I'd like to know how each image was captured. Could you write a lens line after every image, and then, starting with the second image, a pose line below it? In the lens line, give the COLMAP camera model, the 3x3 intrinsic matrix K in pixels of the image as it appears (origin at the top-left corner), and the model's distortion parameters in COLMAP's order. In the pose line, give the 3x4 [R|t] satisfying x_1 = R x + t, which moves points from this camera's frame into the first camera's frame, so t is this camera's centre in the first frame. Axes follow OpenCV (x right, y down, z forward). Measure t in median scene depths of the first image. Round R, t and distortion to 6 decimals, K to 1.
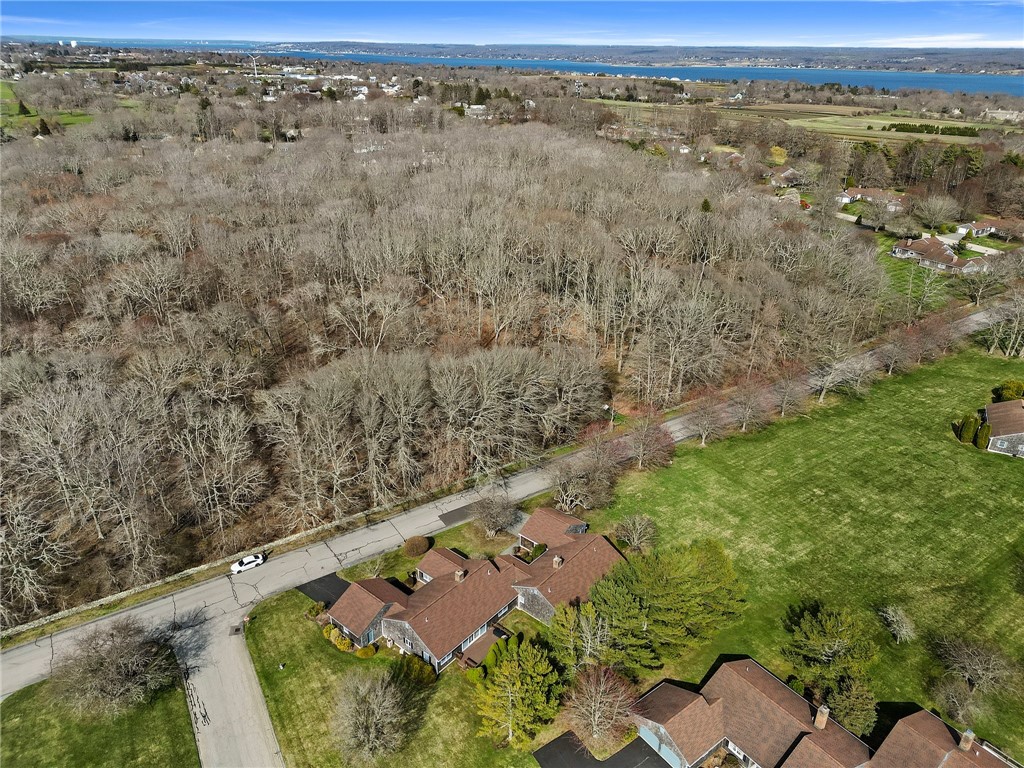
lens RADIAL K [[708.2, 0, 506.9], [0, 708.2, 386.6], [0, 0, 1]] dist [0.094090, -0.092625]
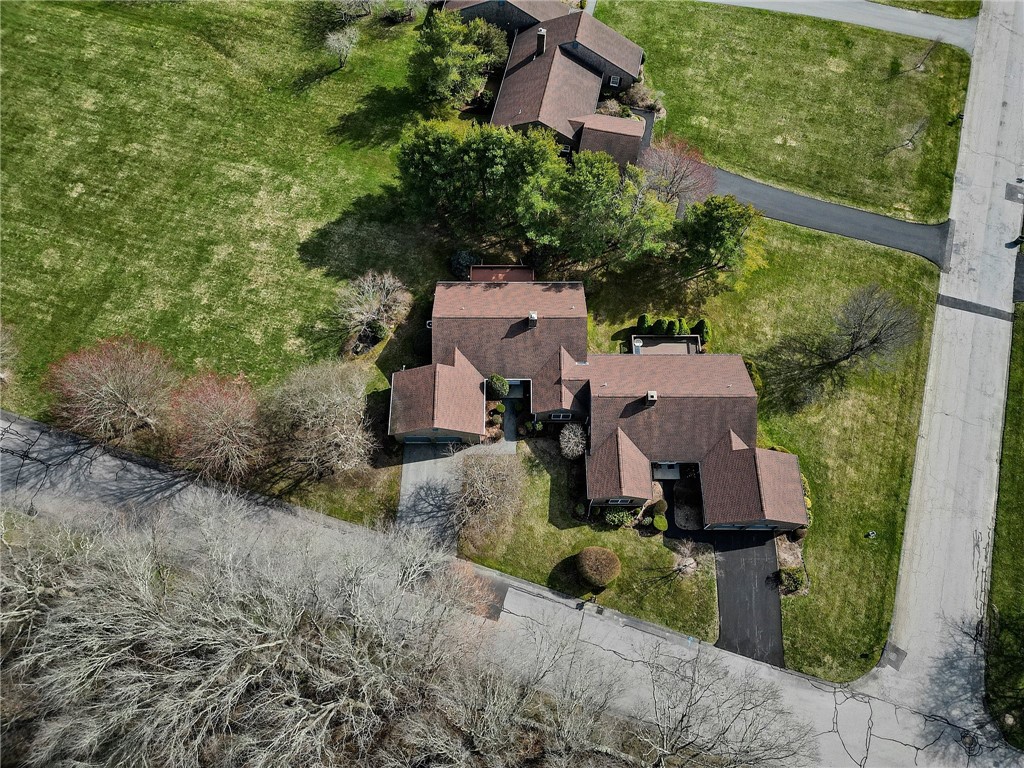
lens RADIAL K [[708.2, 0, 506.9], [0, 708.2, 386.6], [0, 0, 1]] dist [0.094090, -0.092625]
pose [[-0.649715, -0.705143, 0.283978, -0.136361], [0.318311, 0.086879, 0.943997, -0.357724], [-0.690325, 0.703722, 0.168008, 0.816640]]
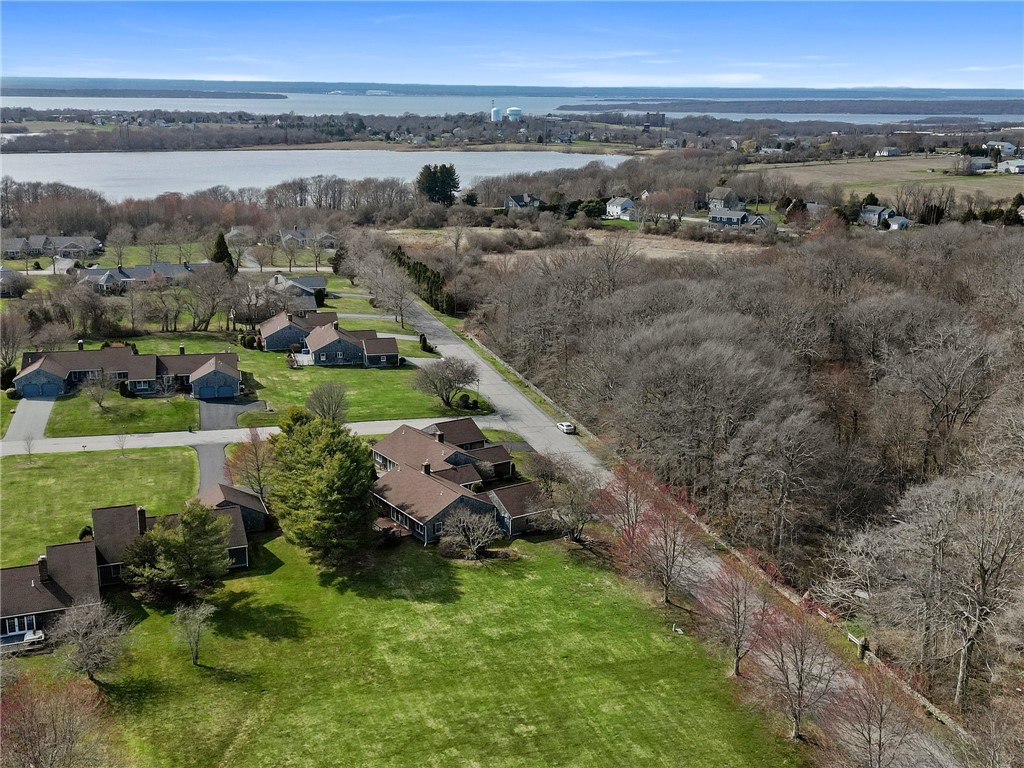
lens RADIAL K [[708.2, 0, 506.9], [0, 708.2, 386.6], [0, 0, 1]] dist [0.094090, -0.092625]
pose [[-0.345083, 0.393086, -0.852292, 0.763738], [-0.423012, 0.745478, 0.515095, -0.314353], [0.837841, 0.538280, -0.090972, 0.974611]]
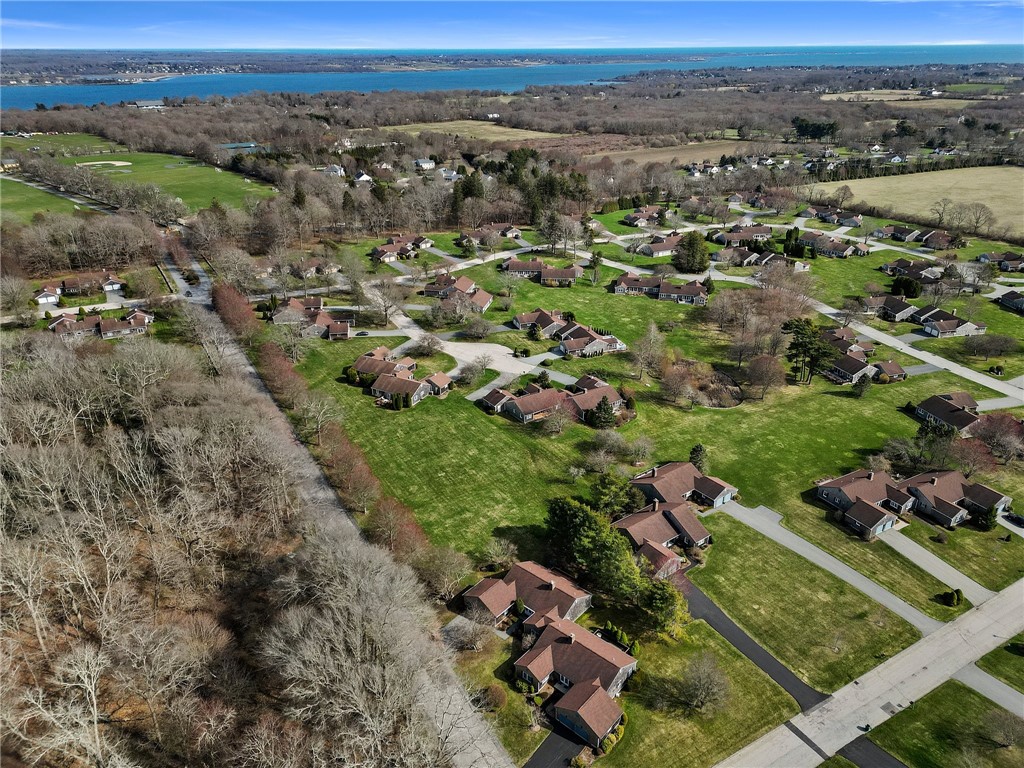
lens RADIAL K [[708.2, 0, 506.9], [0, 708.2, 386.6], [0, 0, 1]] dist [0.094090, -0.092625]
pose [[0.015312, -0.441264, 0.897247, -0.870858], [0.436961, 0.810081, 0.390939, -0.560233], [-0.899350, 0.386076, 0.205219, 0.554646]]
